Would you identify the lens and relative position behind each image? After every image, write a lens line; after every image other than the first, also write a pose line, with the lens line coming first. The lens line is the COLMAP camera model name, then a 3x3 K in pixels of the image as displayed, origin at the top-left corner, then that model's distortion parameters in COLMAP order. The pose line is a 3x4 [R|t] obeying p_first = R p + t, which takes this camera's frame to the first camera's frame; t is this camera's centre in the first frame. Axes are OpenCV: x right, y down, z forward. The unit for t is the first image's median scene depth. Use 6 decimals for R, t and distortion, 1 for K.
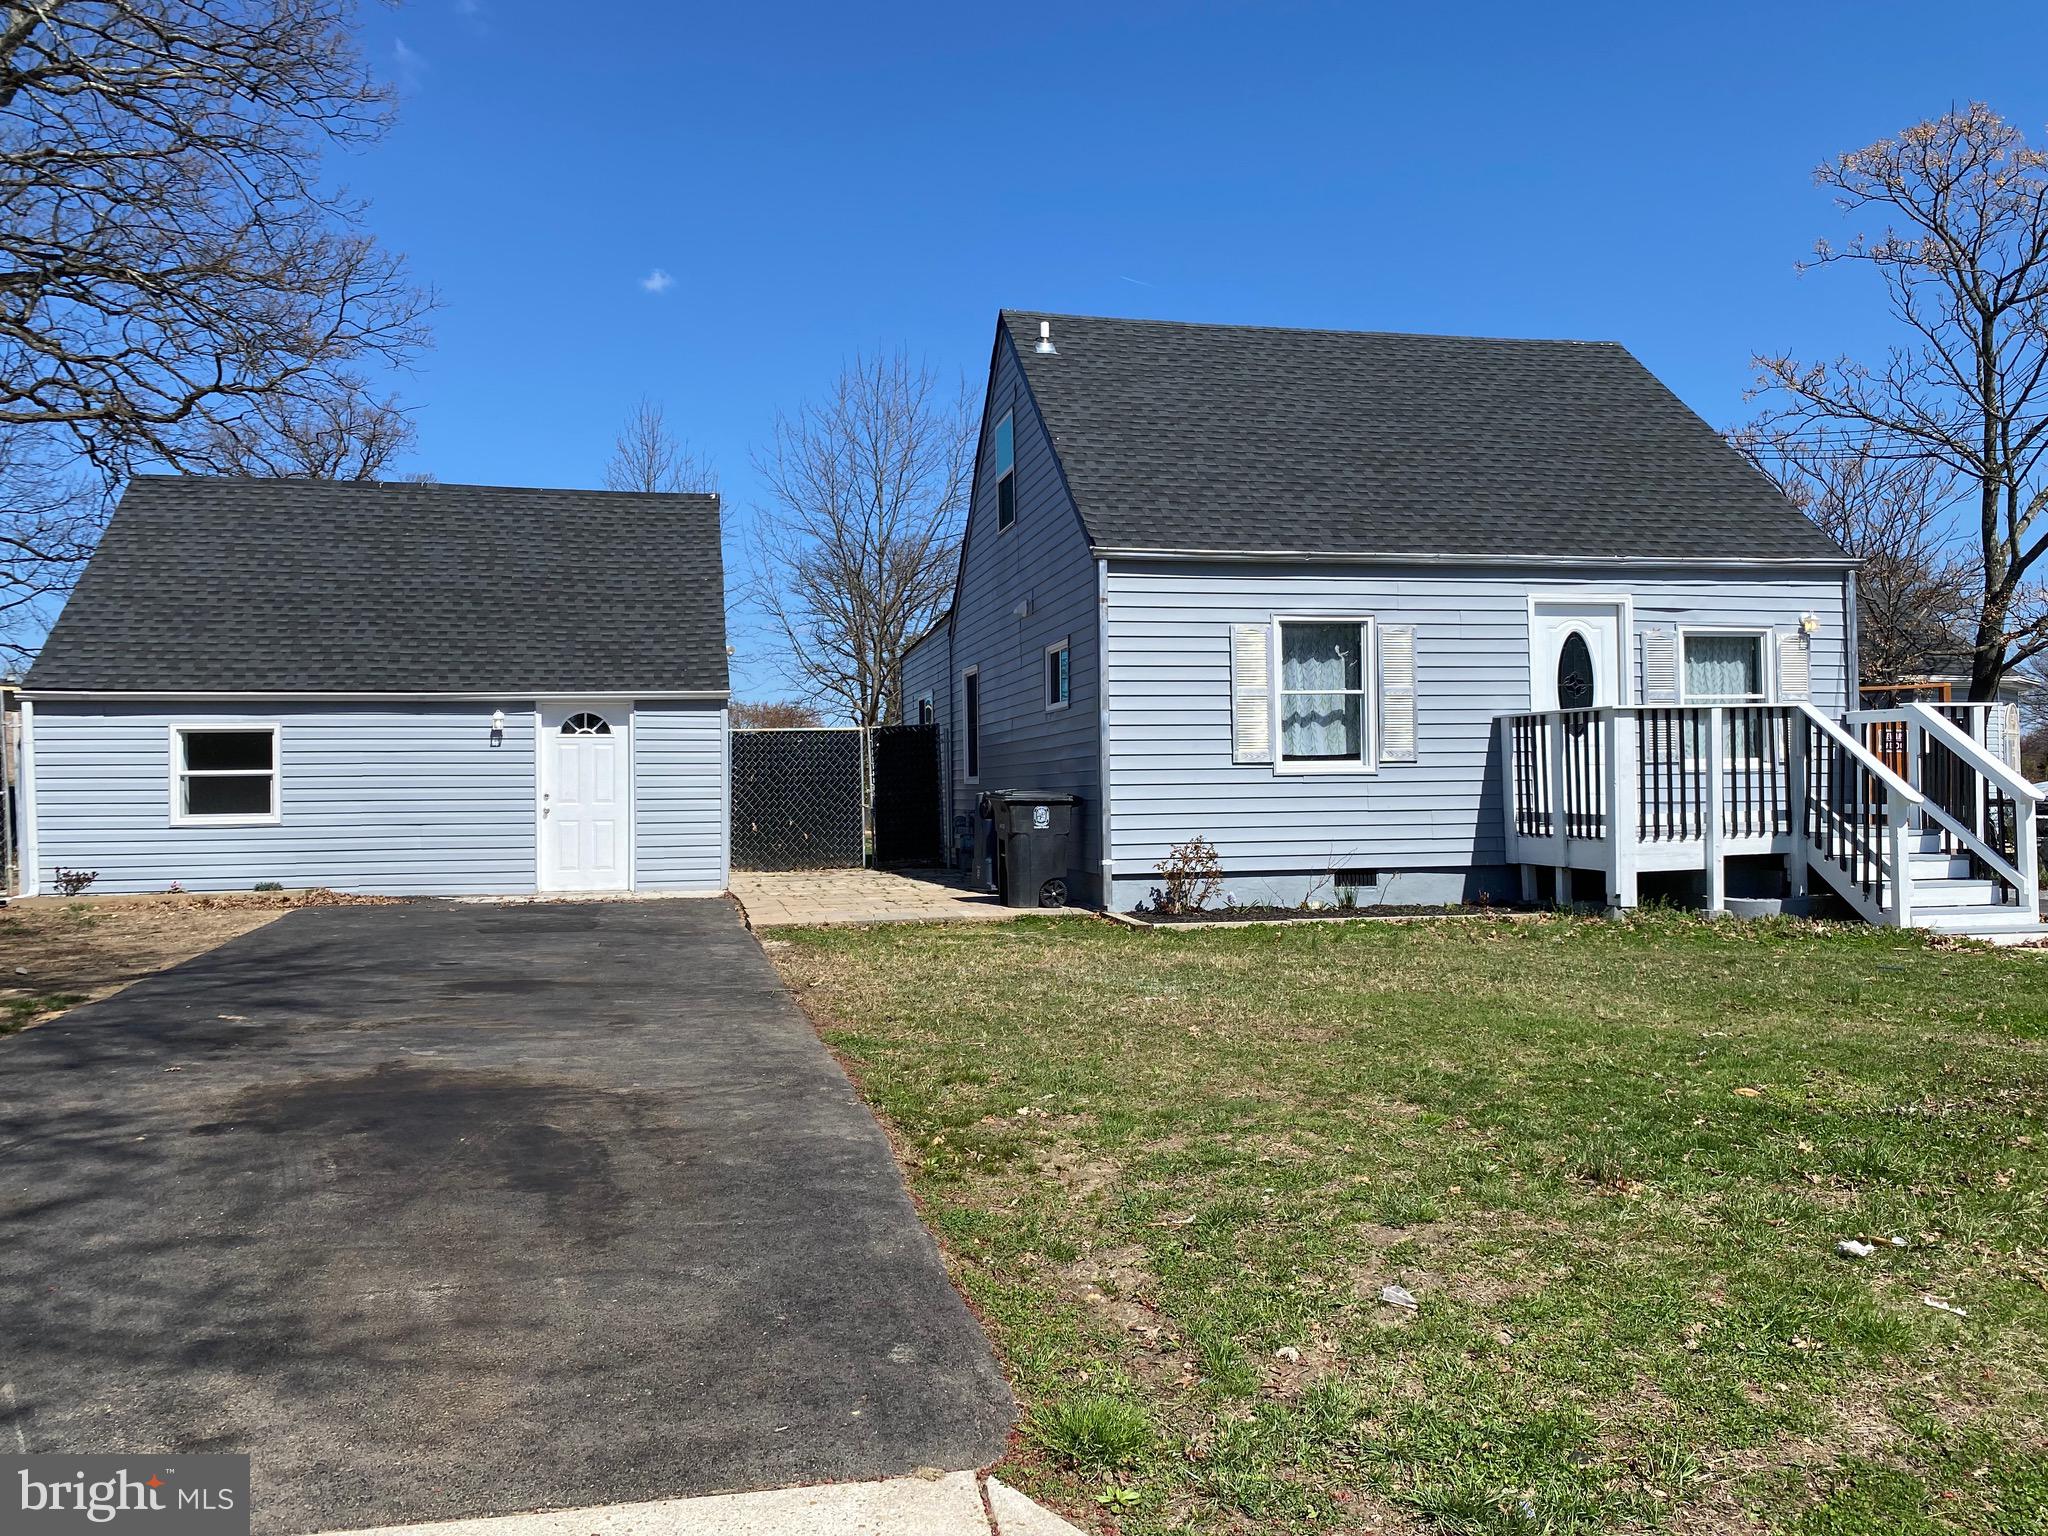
lens RADIAL K [[1670.1, 0, 1024.0], [0, 1670.1, 768.0], [0, 0, 1]] dist [0.040138, -0.012174]
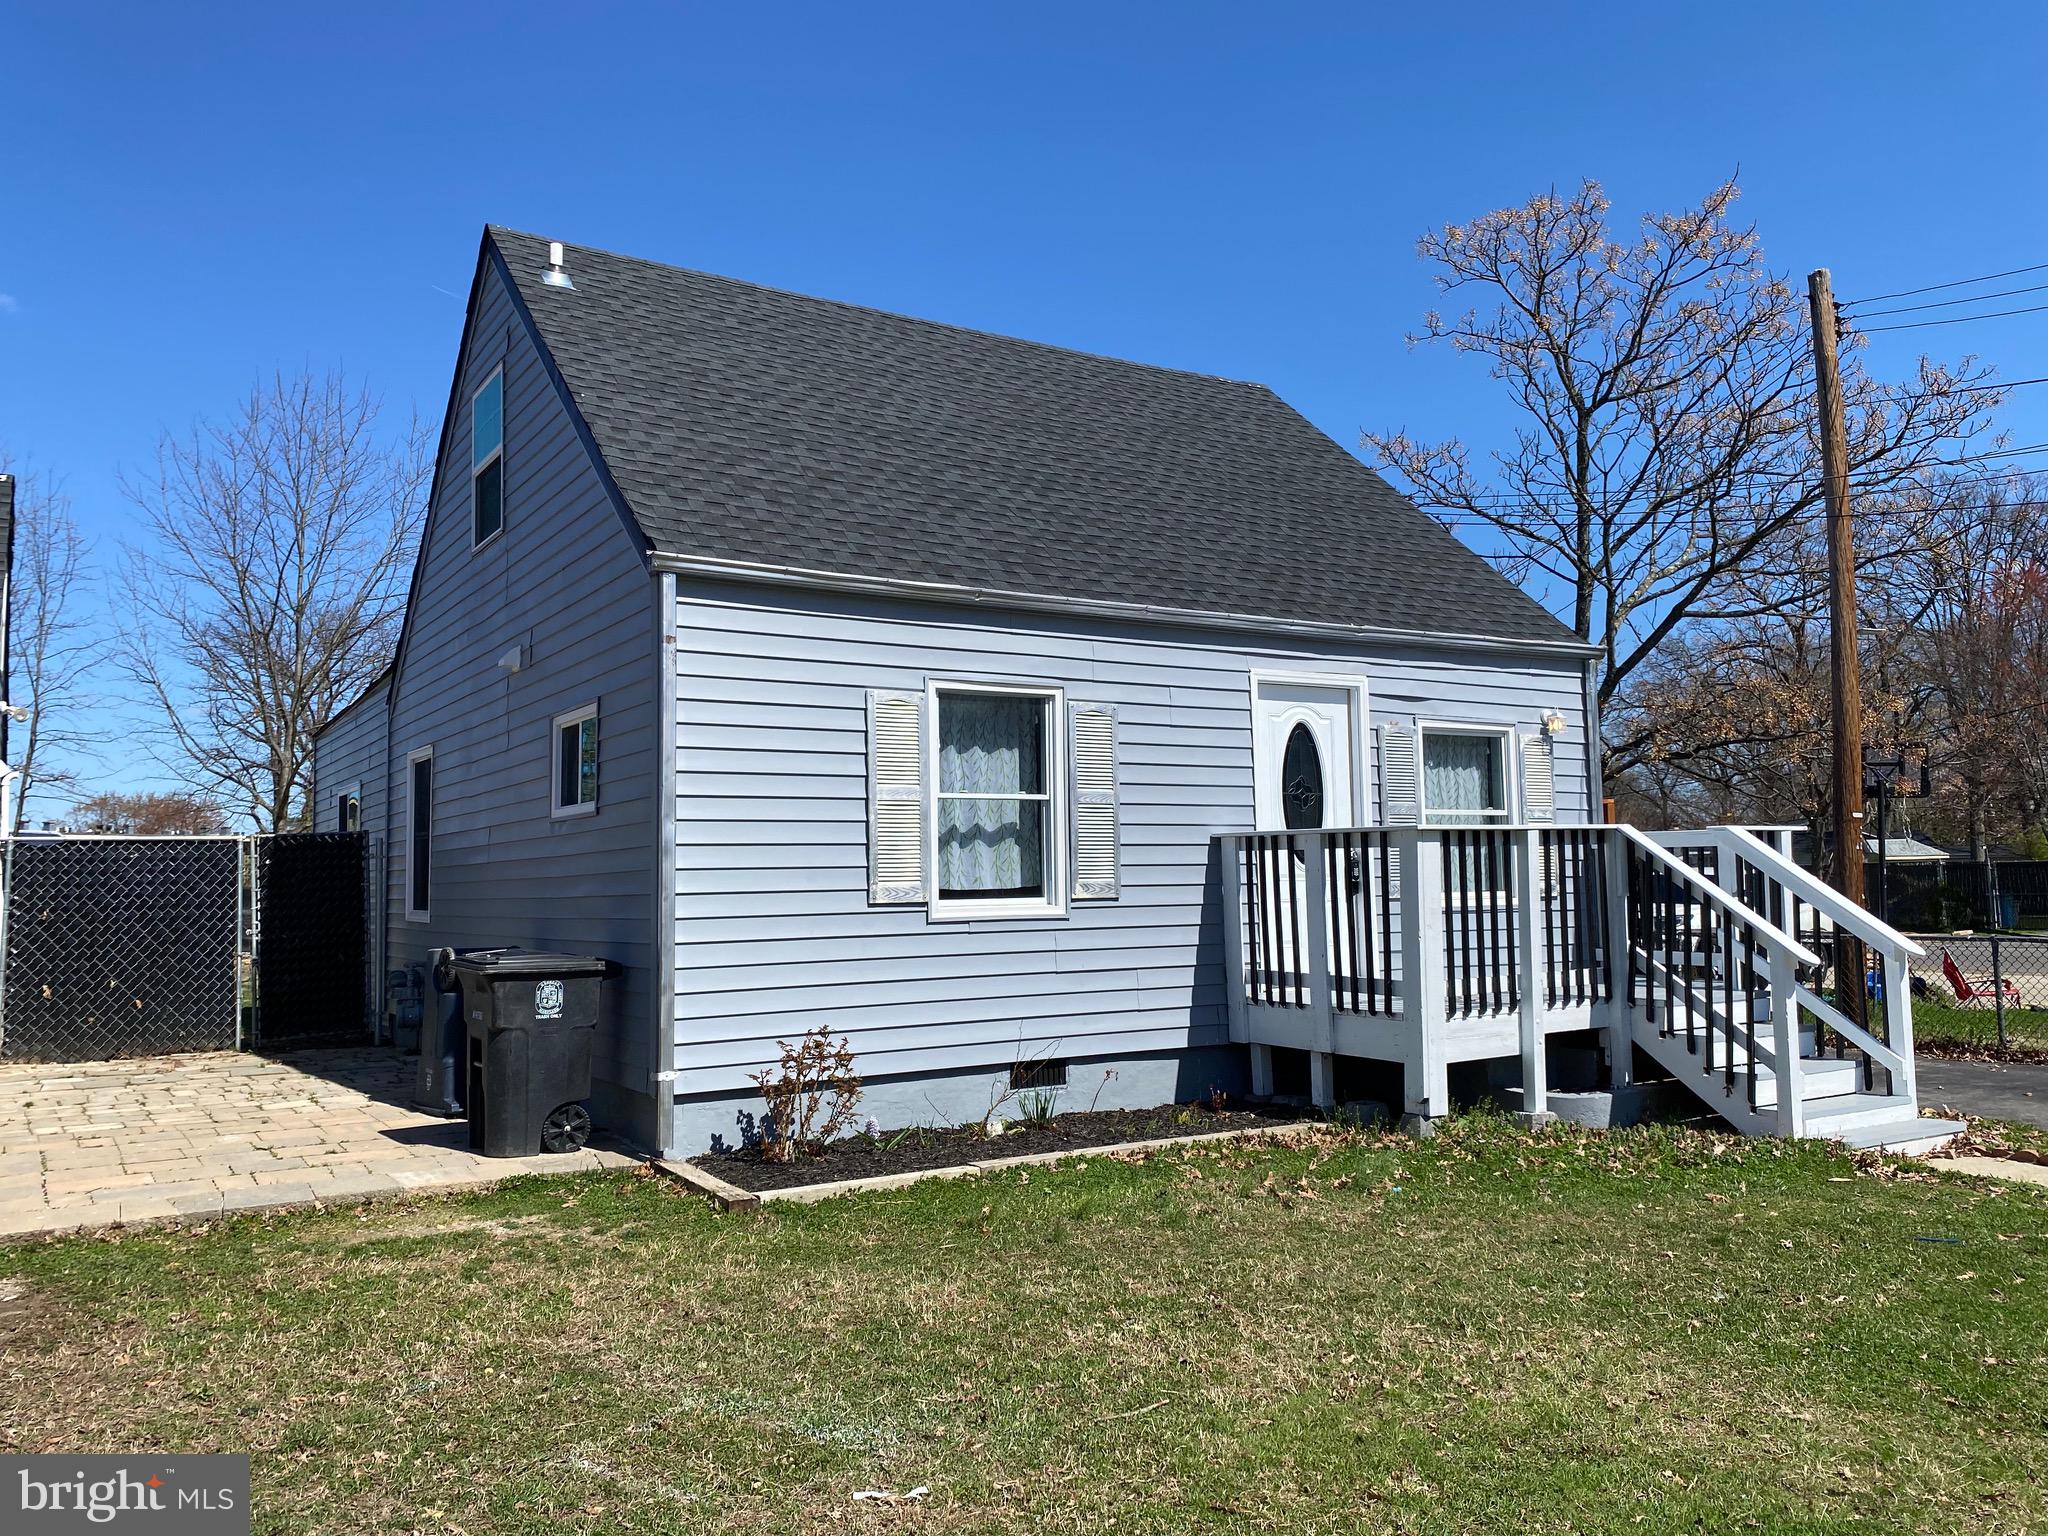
lens RADIAL K [[1594.7, 0, 1061.7], [0, 1594.7, 759.8], [0, 0, 1]] dist [0.066239, -0.091485]
pose [[0.938136, 0.026713, 0.345234, -0.015988], [-0.004010, 0.997791, -0.066308, -0.016067], [-0.346243, 0.060821, 0.936171, 0.352492]]
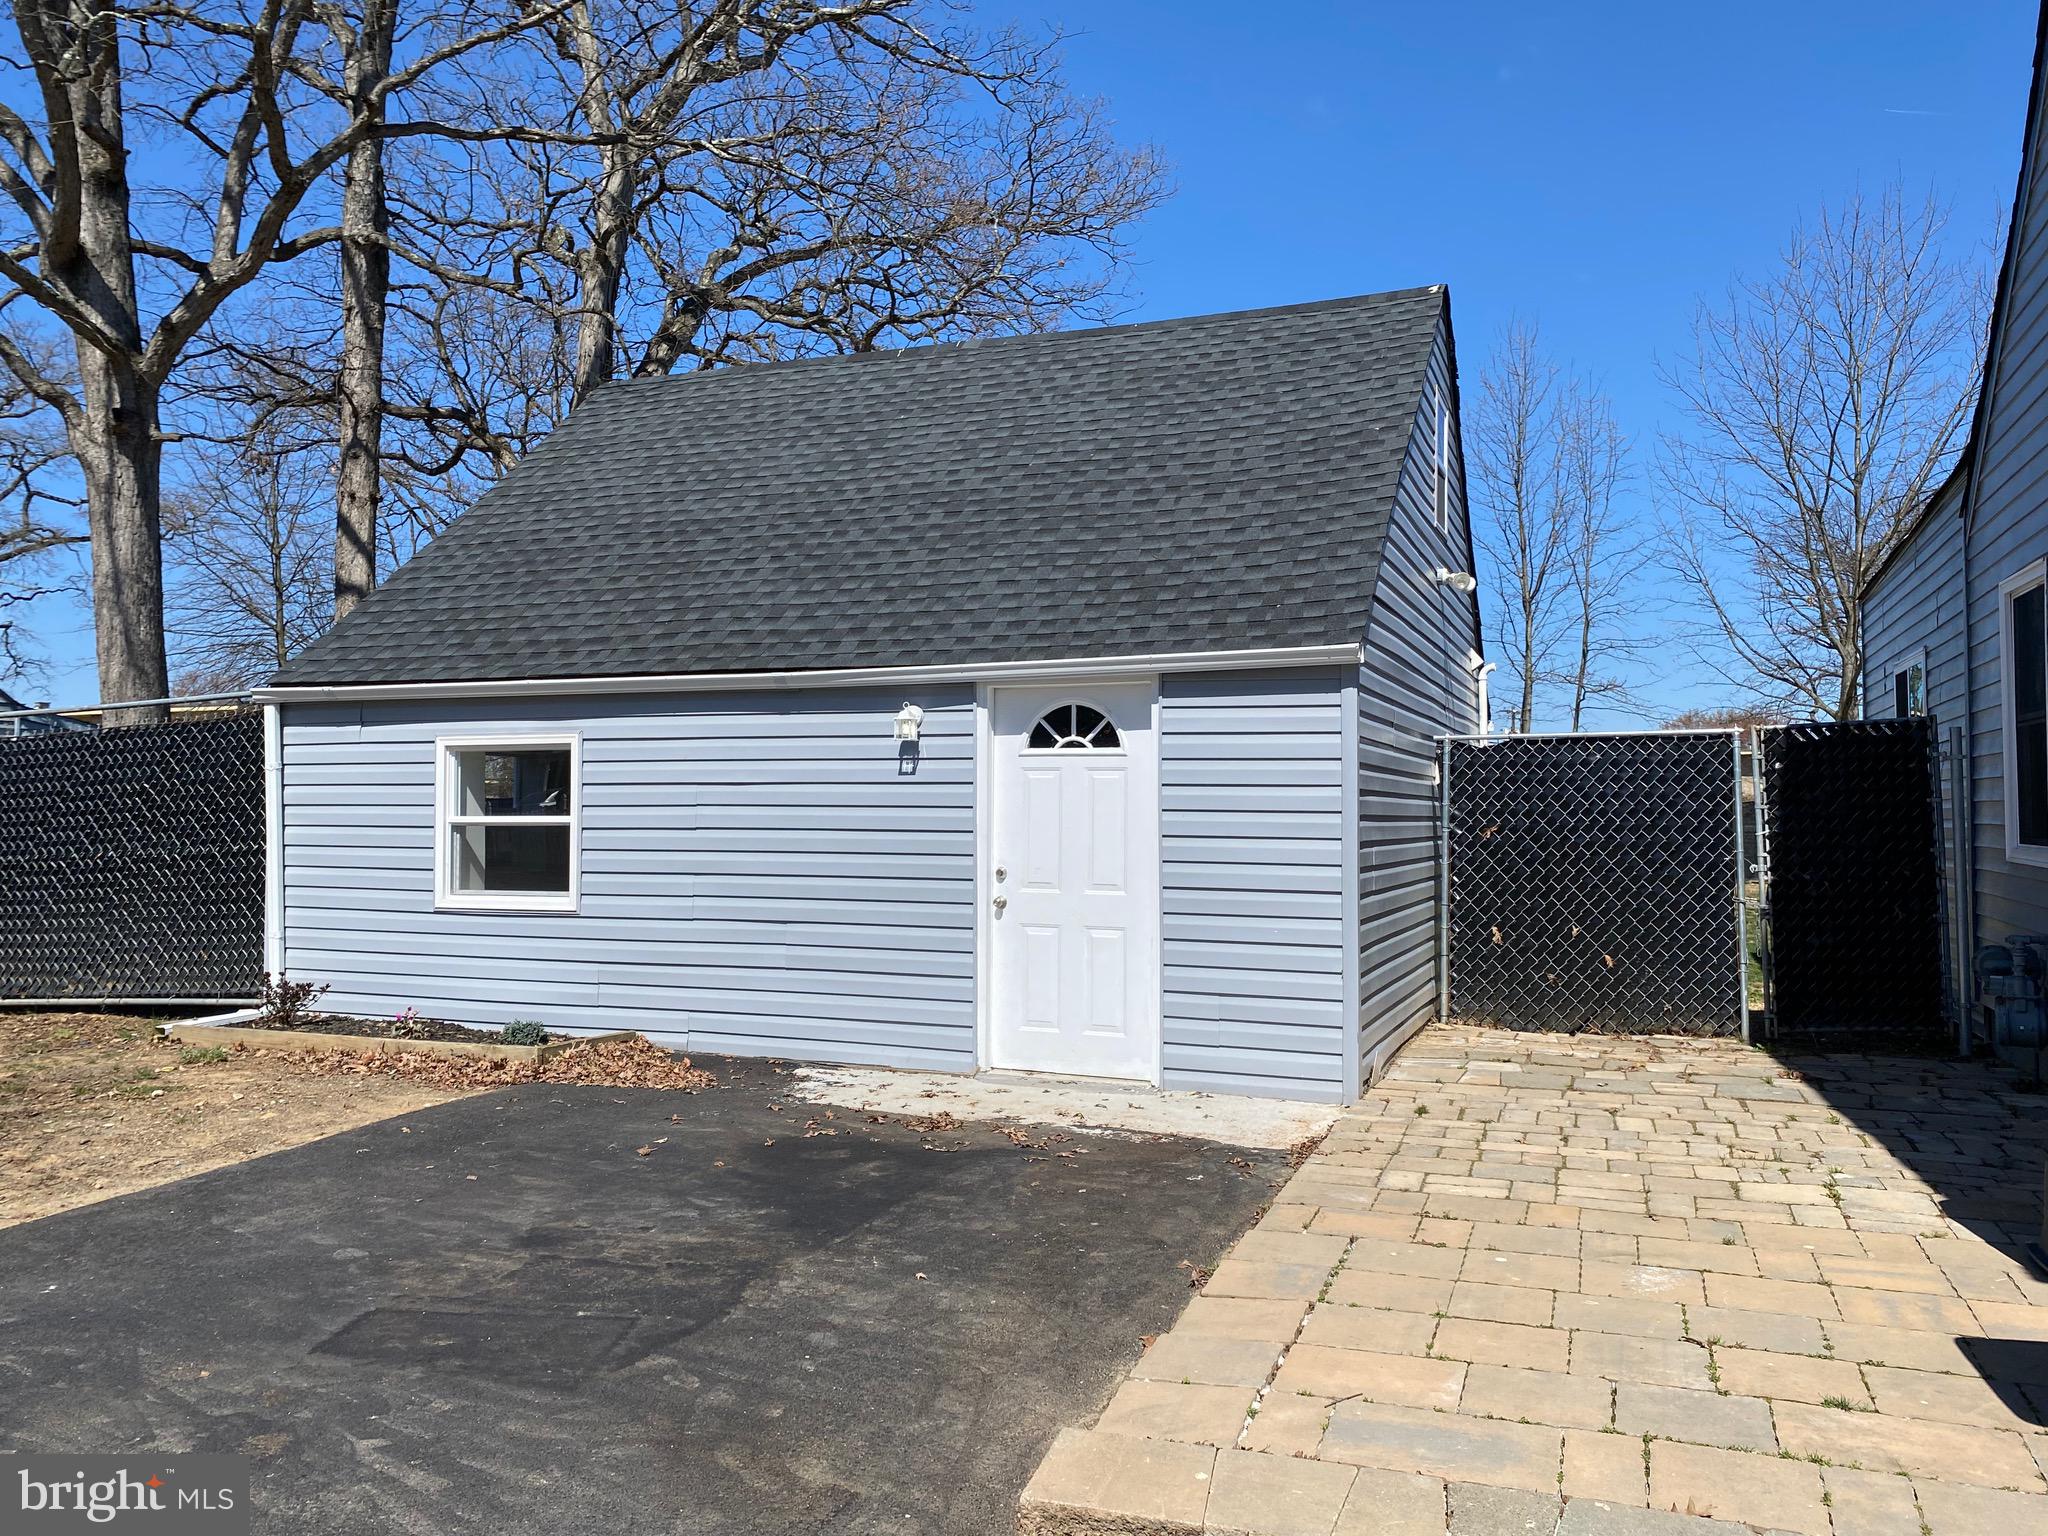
lens RADIAL K [[1567.8, 0, 995.0], [0, 1567.8, 766.1], [0, 0, 1]] dist [-0.002266, 0.005045]
pose [[0.822261, -0.001480, -0.569109, -0.024987], [-0.002874, 0.999973, -0.006753, -0.012633], [0.569103, 0.007188, 0.822235, 0.646818]]
